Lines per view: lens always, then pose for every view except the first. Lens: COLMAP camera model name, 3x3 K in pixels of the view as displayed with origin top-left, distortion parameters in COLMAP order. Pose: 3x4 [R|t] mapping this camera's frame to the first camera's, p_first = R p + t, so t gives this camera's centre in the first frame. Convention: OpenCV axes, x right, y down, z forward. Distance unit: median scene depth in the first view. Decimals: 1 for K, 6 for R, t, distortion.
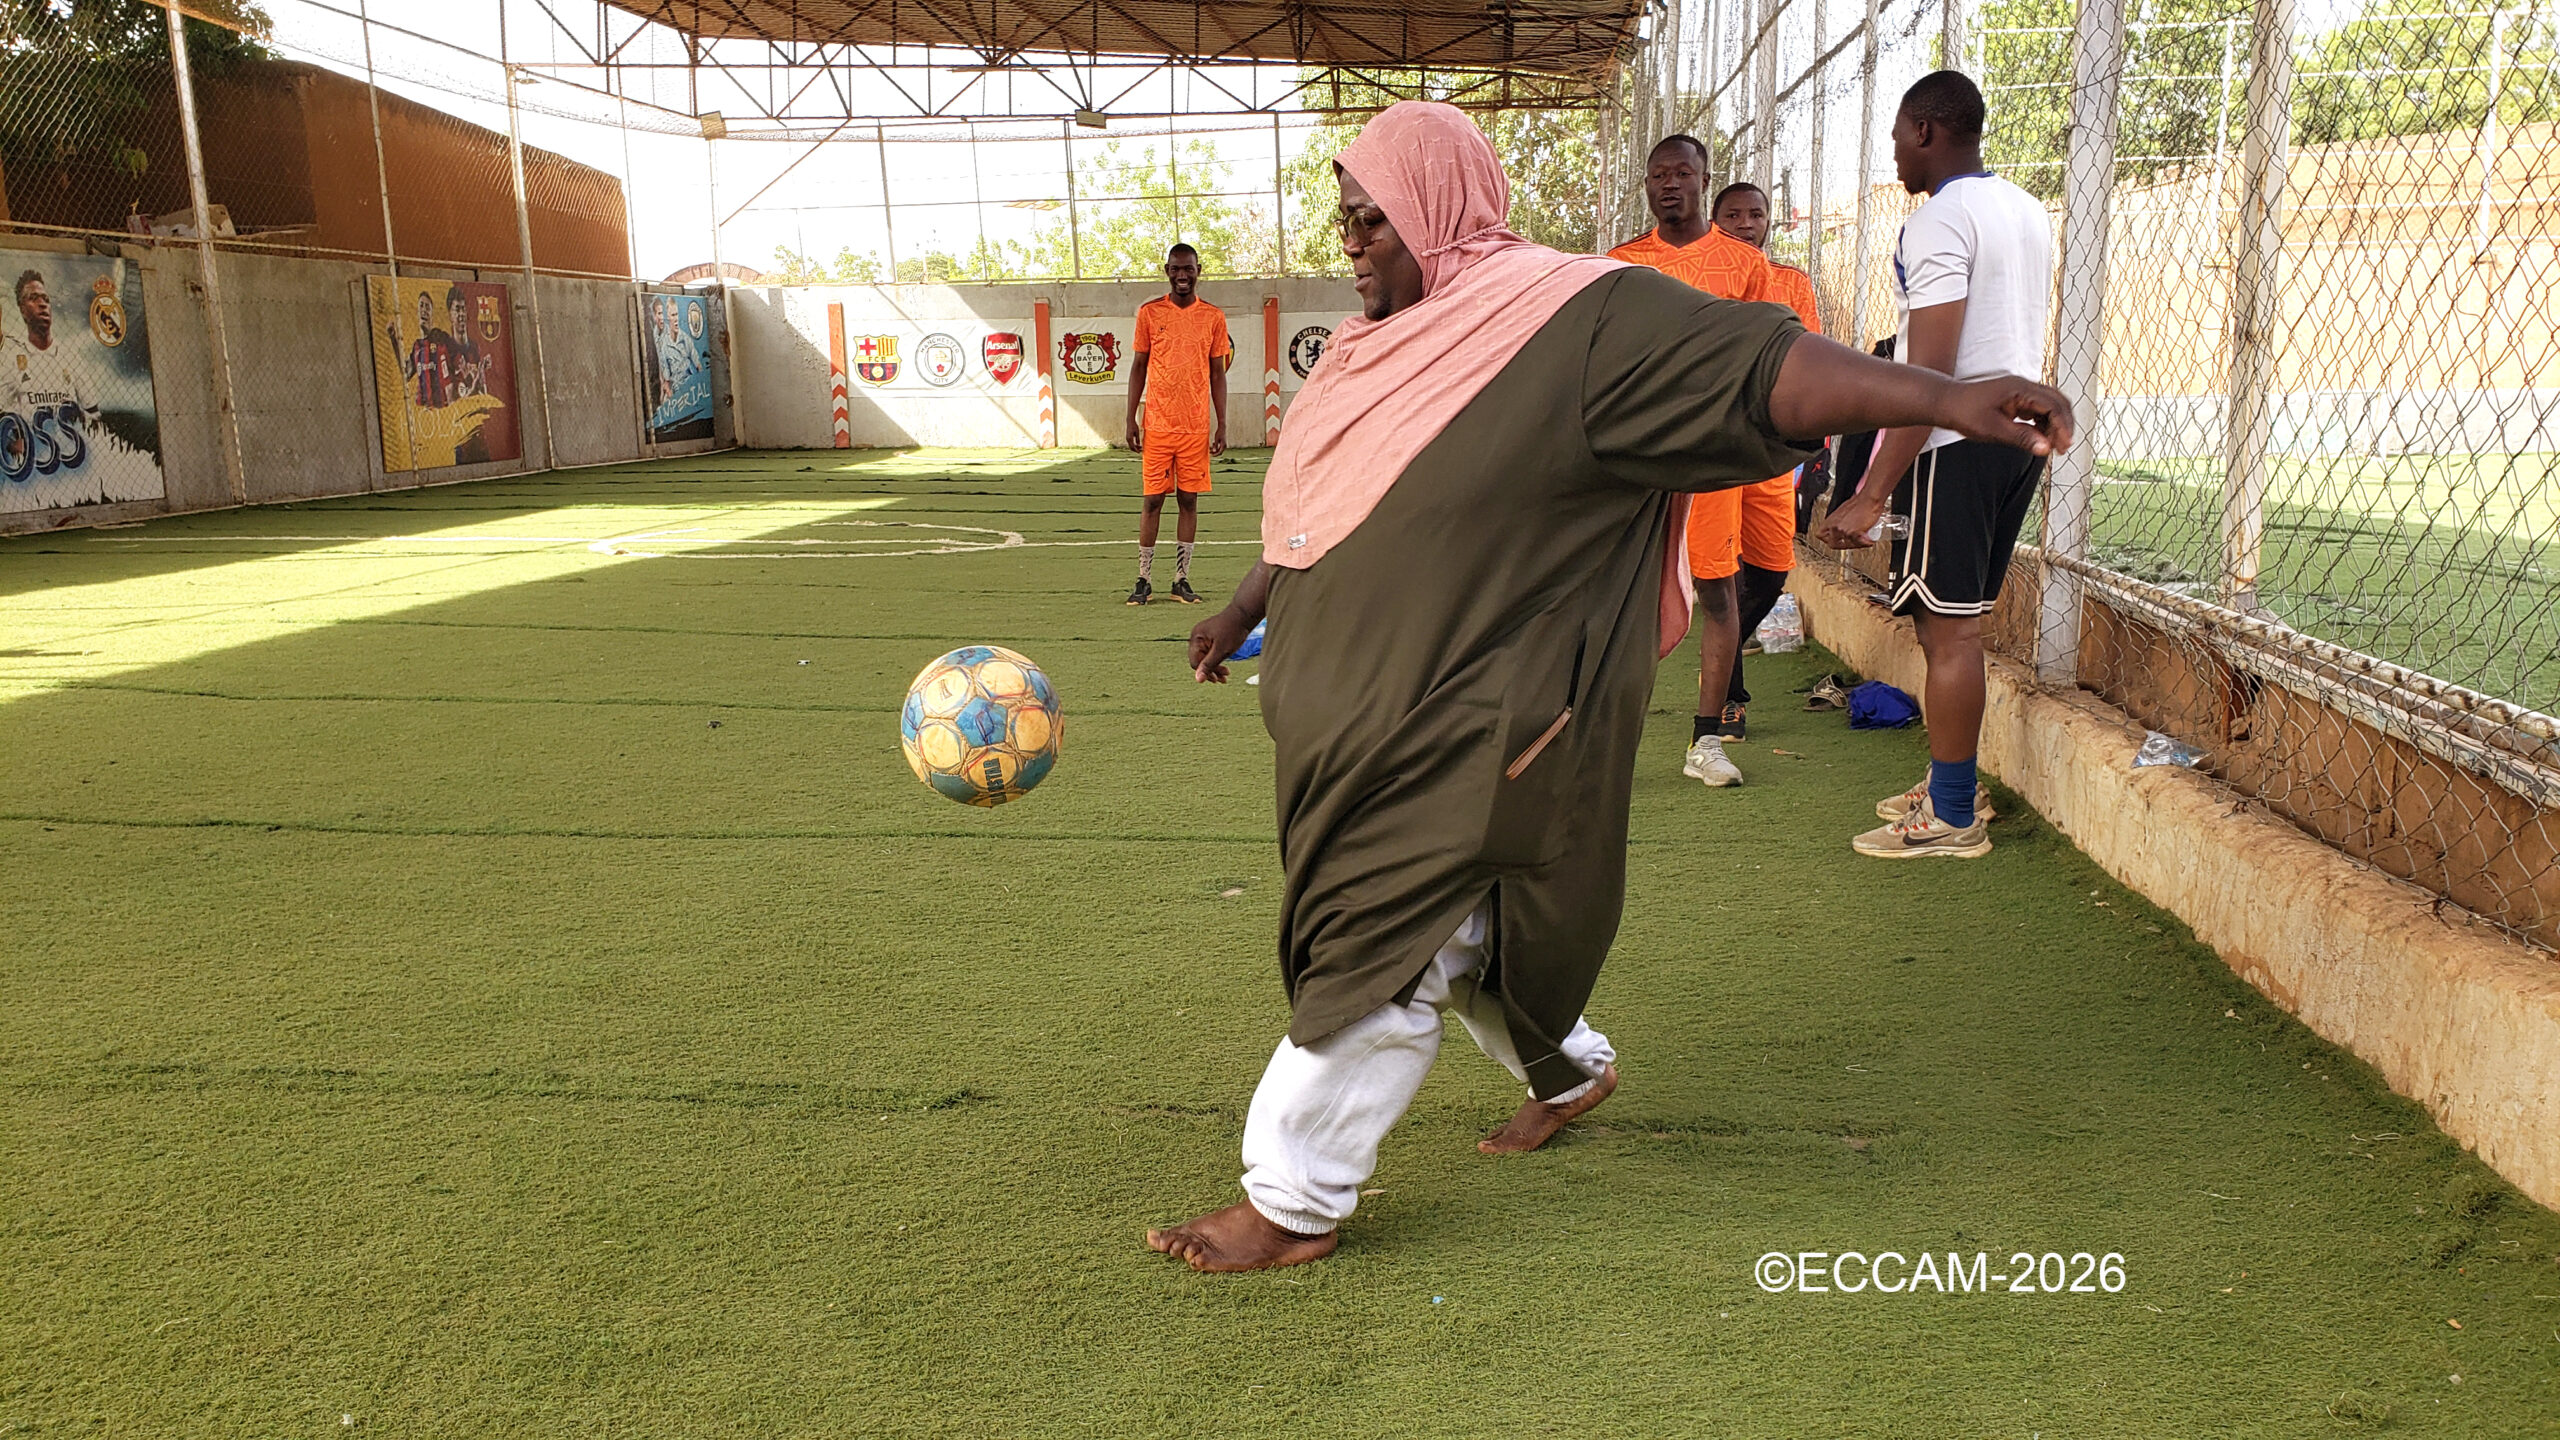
lens RADIAL K [[1997.6, 0, 1270.6], [0, 1997.6, 717.5], [0, 0, 1]] dist [-0.011256, 0.010656]
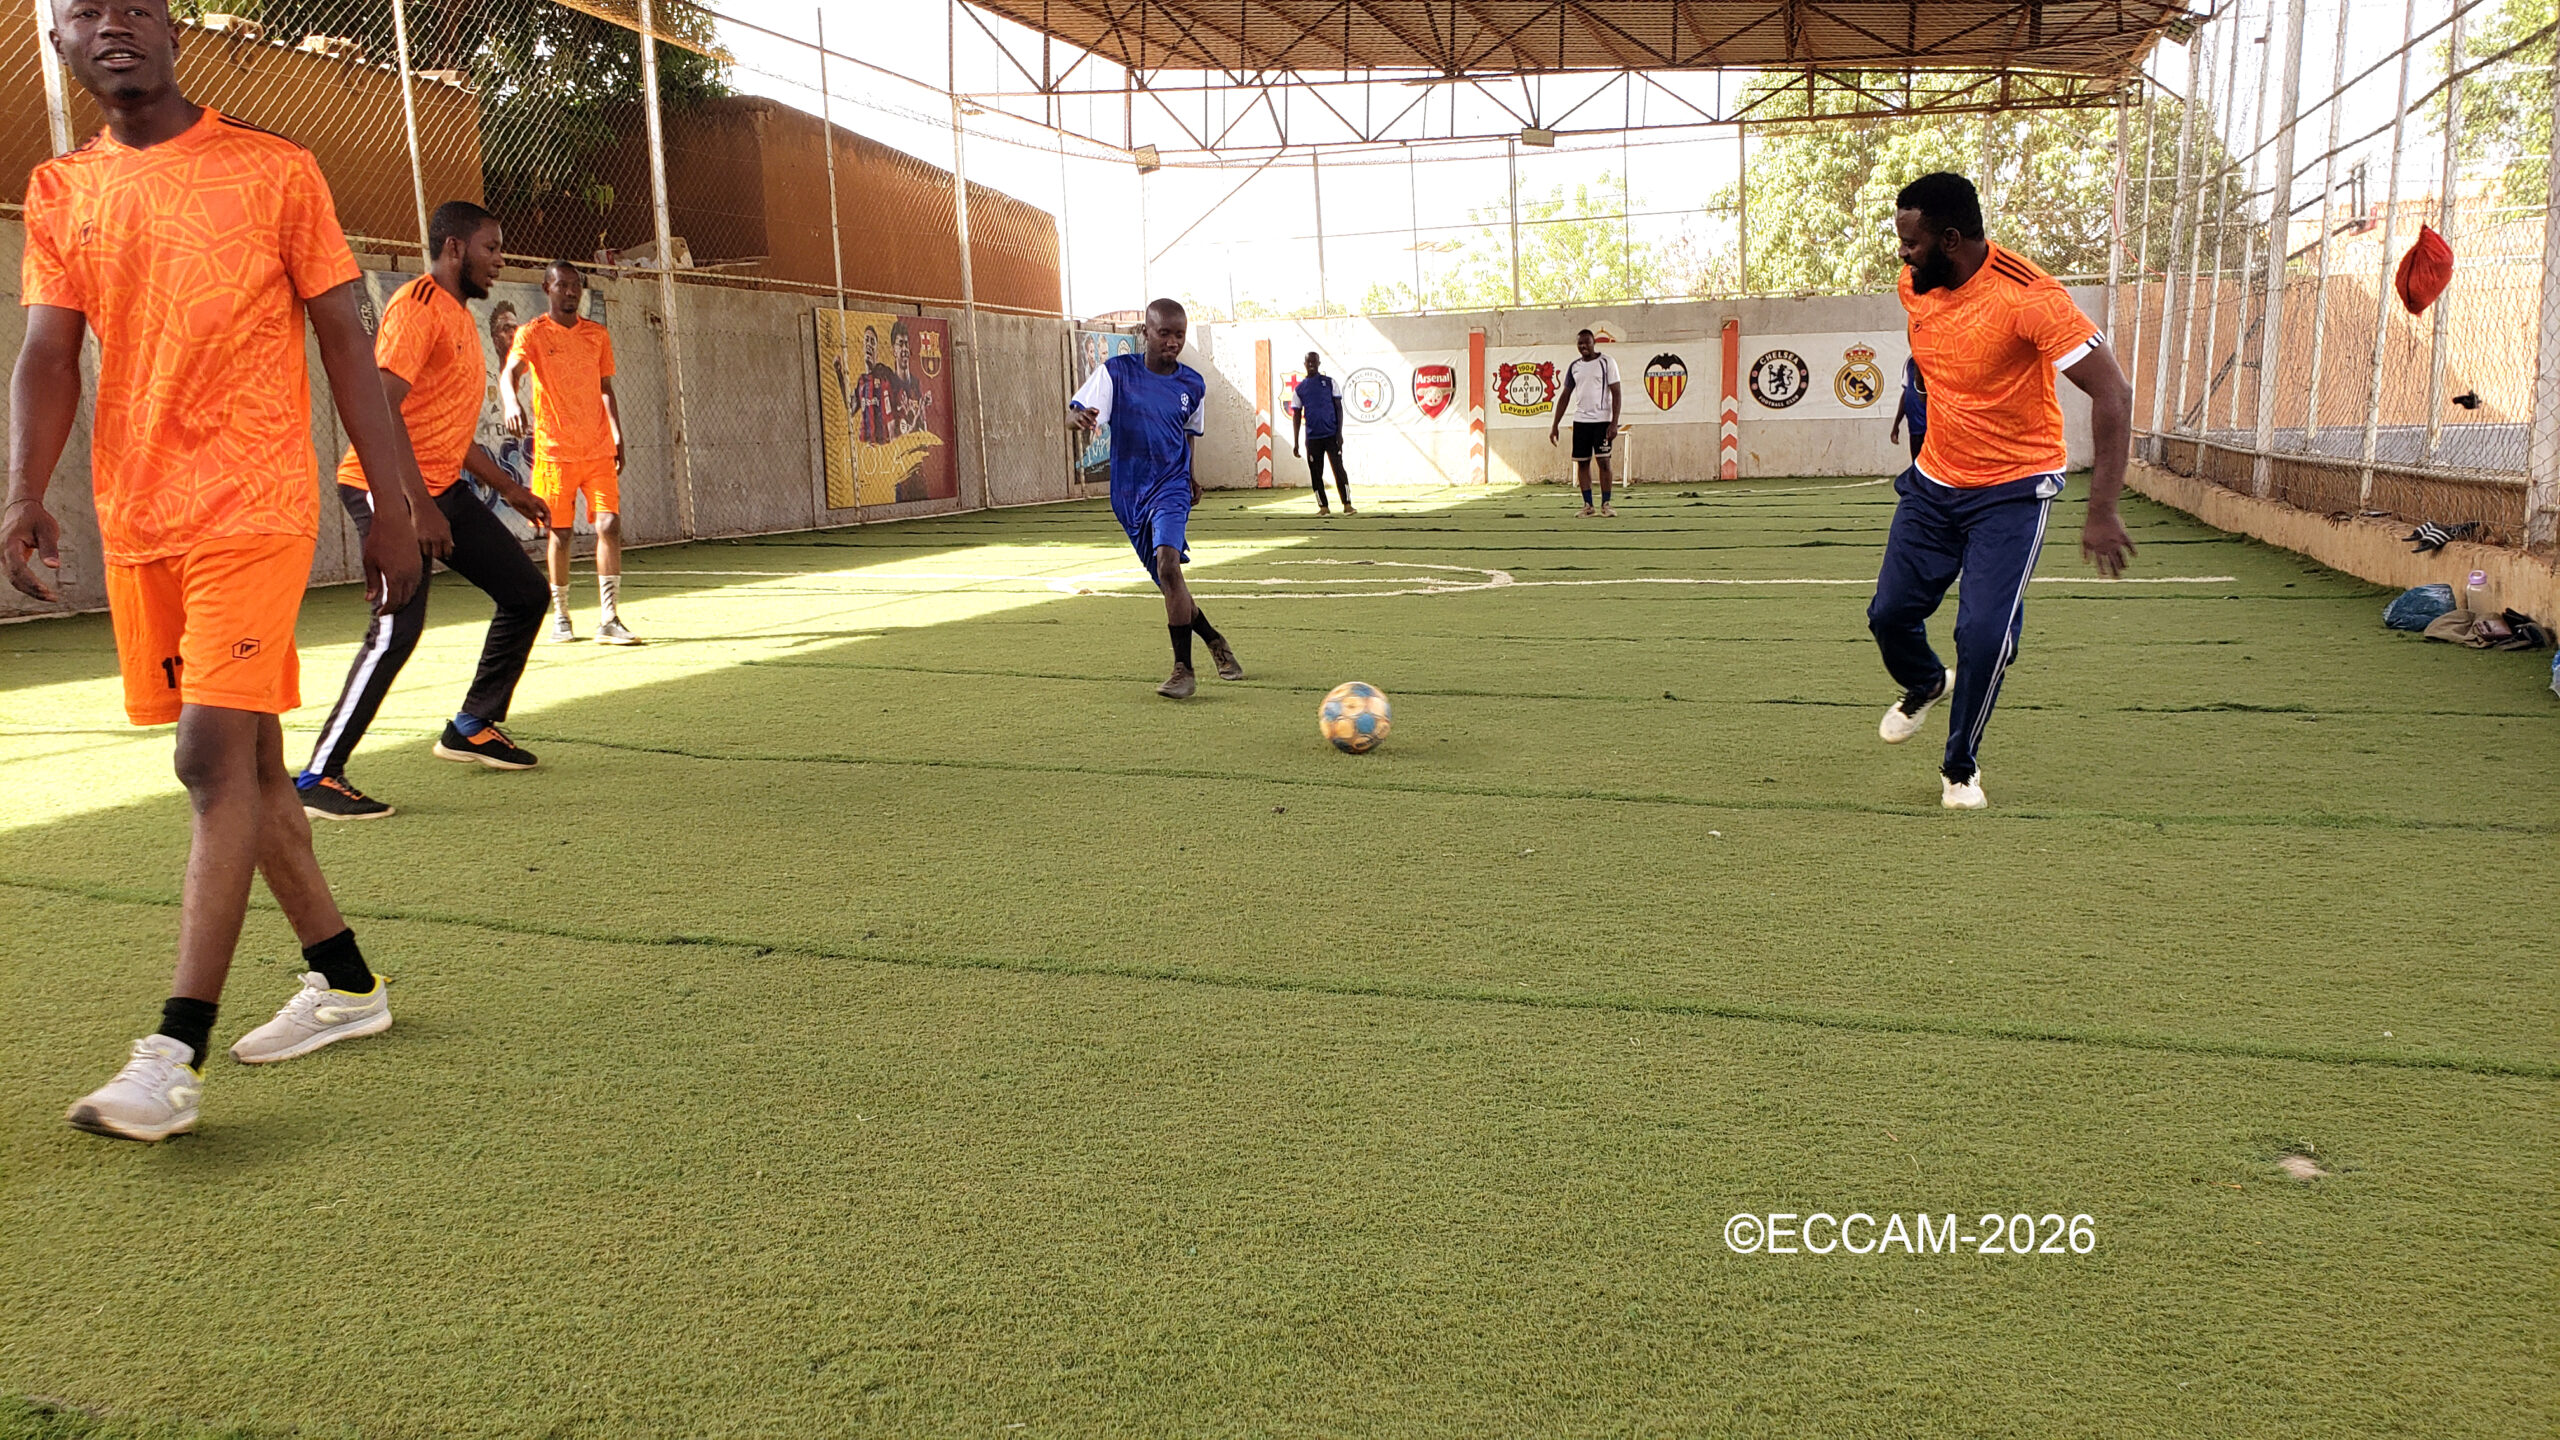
lens RADIAL K [[1981.2, 0, 1260.3], [0, 1981.2, 701.6], [0, 0, 1]] dist [0.012514, -0.040950]
pose [[0.981931, 0.017999, -0.188382, -0.049447], [-0.024133, 0.999249, -0.030315, -0.004128], [0.187695, 0.034313, 0.981628, 0.086033]]
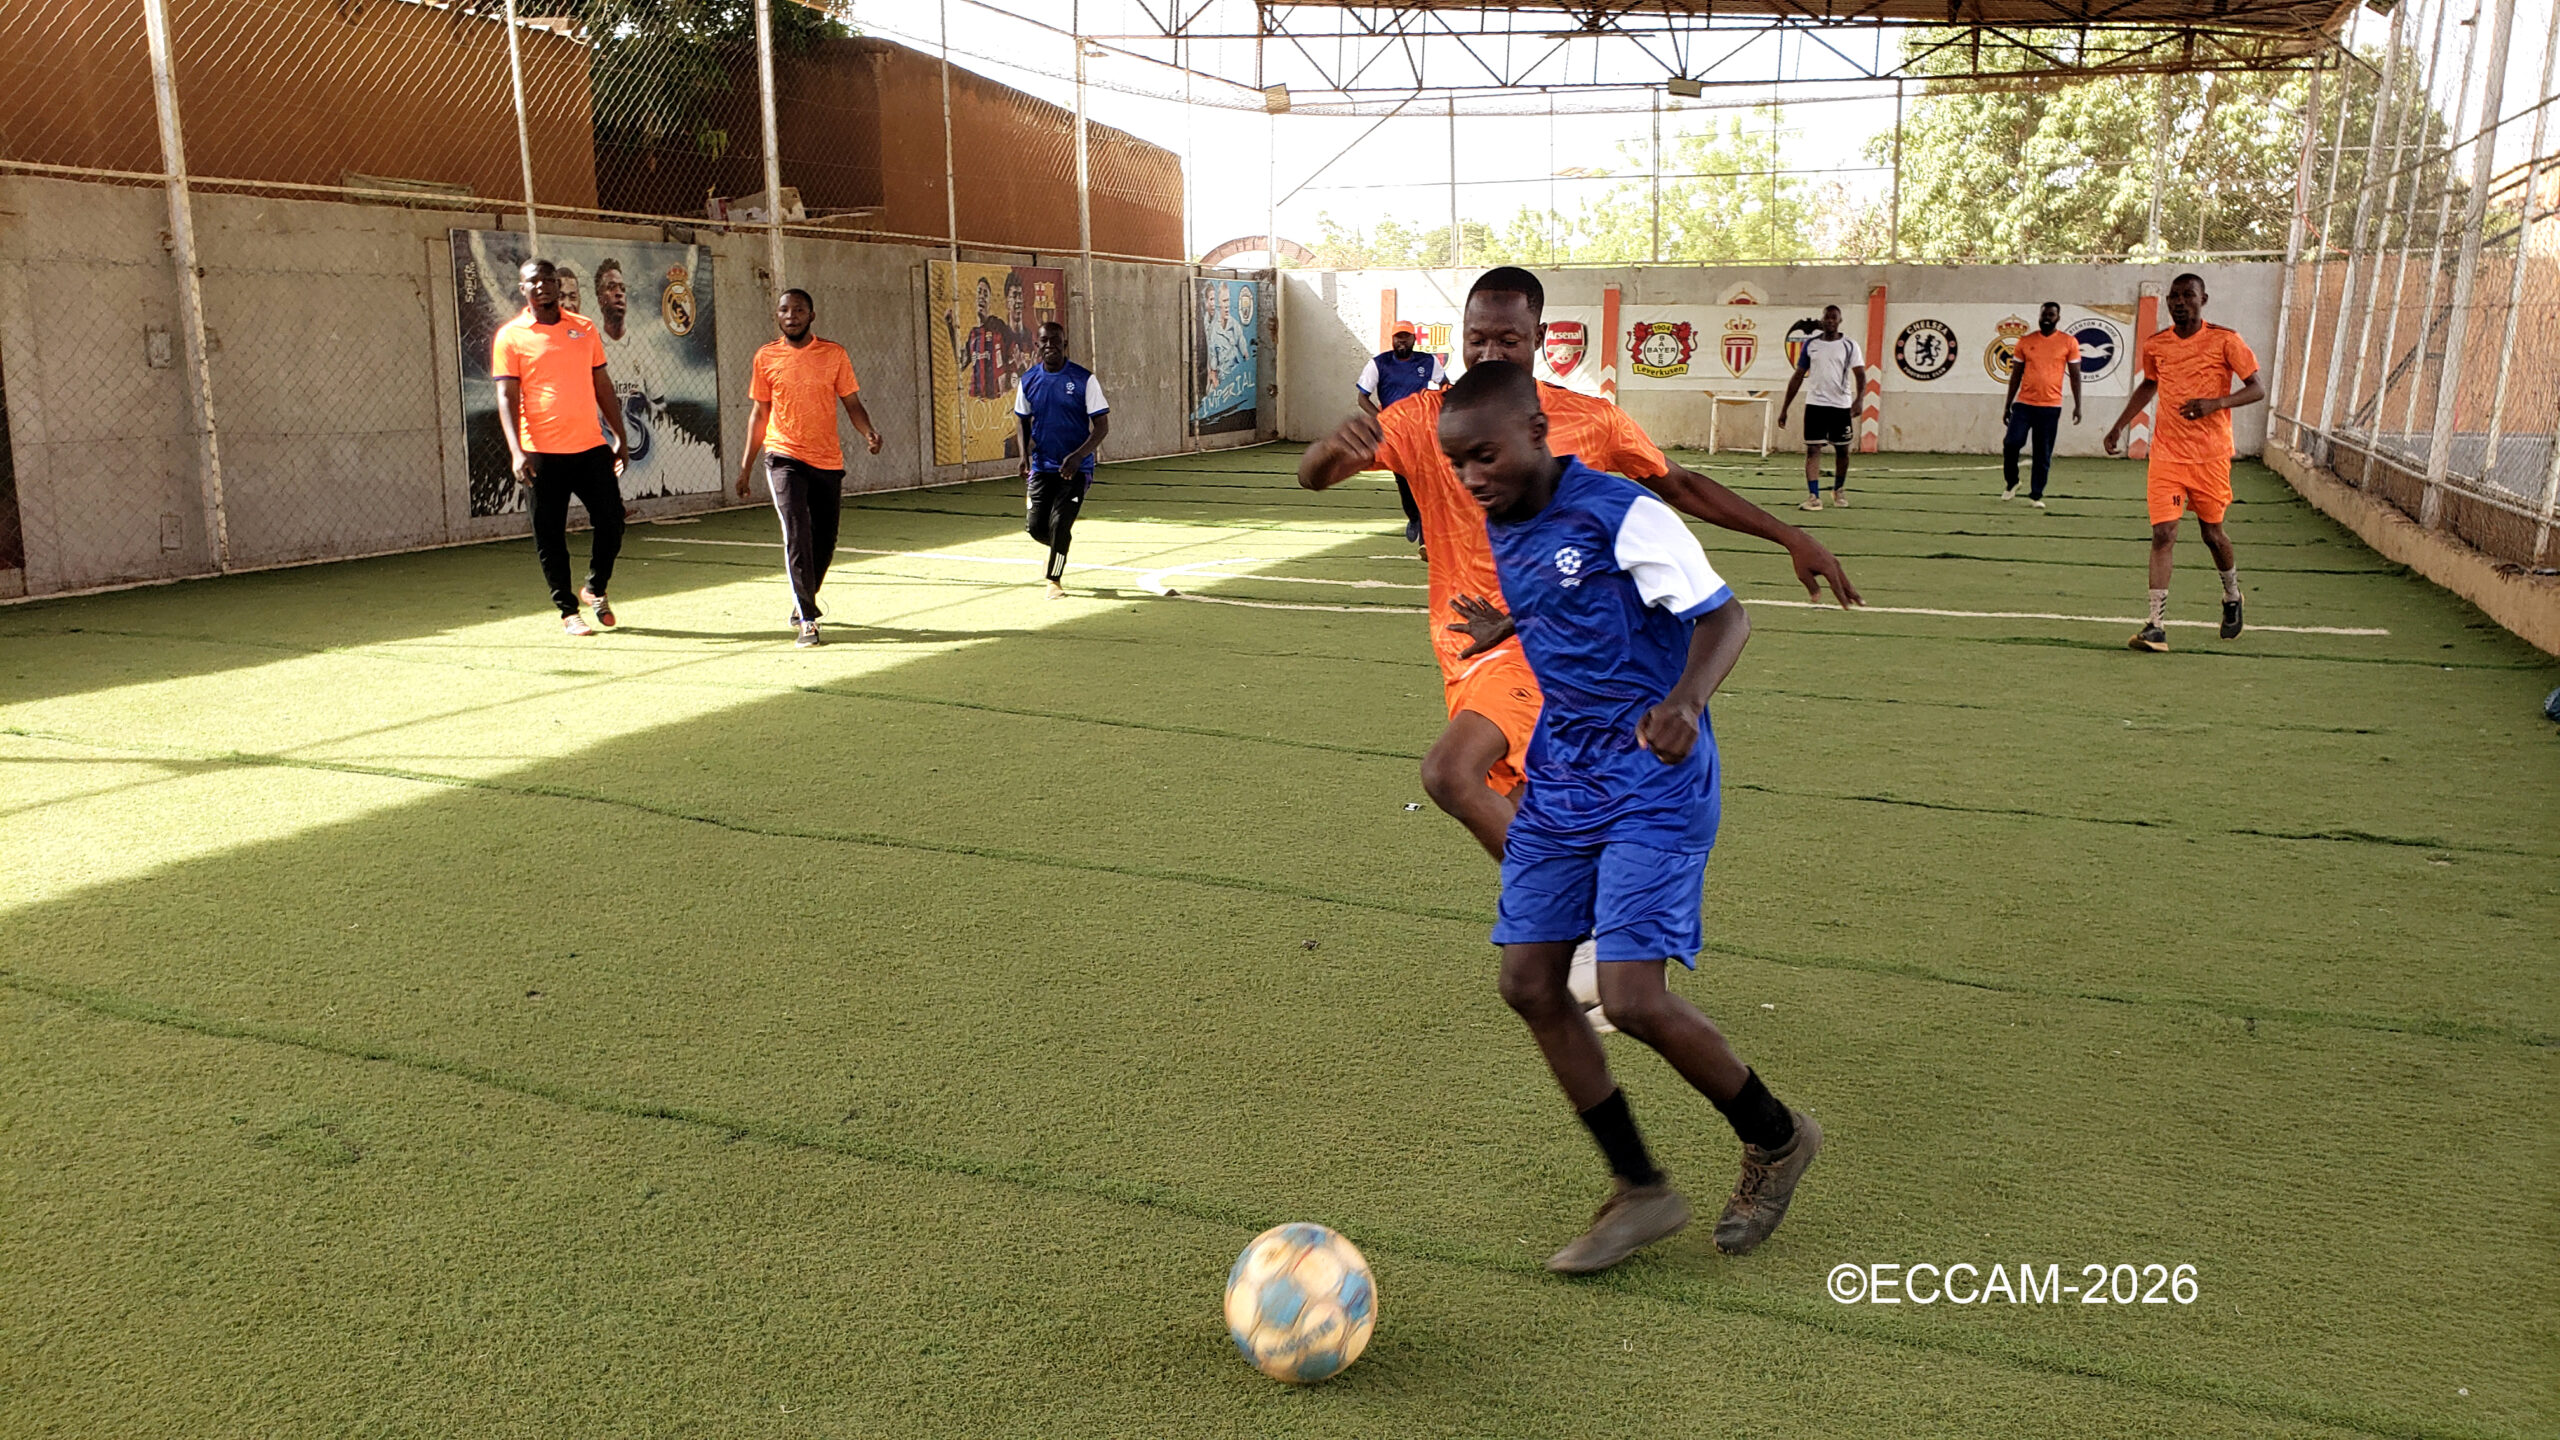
lens RADIAL K [[1988.8, 0, 1258.1], [0, 1988.8, 727.6], [0, 0, 1]] dist [-0.000228, -0.005093]
pose [[0.965598, 0.070394, -0.250329, -0.040660], [-0.064697, 0.997426, 0.030924, -0.035025], [0.251862, -0.013664, 0.967667, 0.101032]]
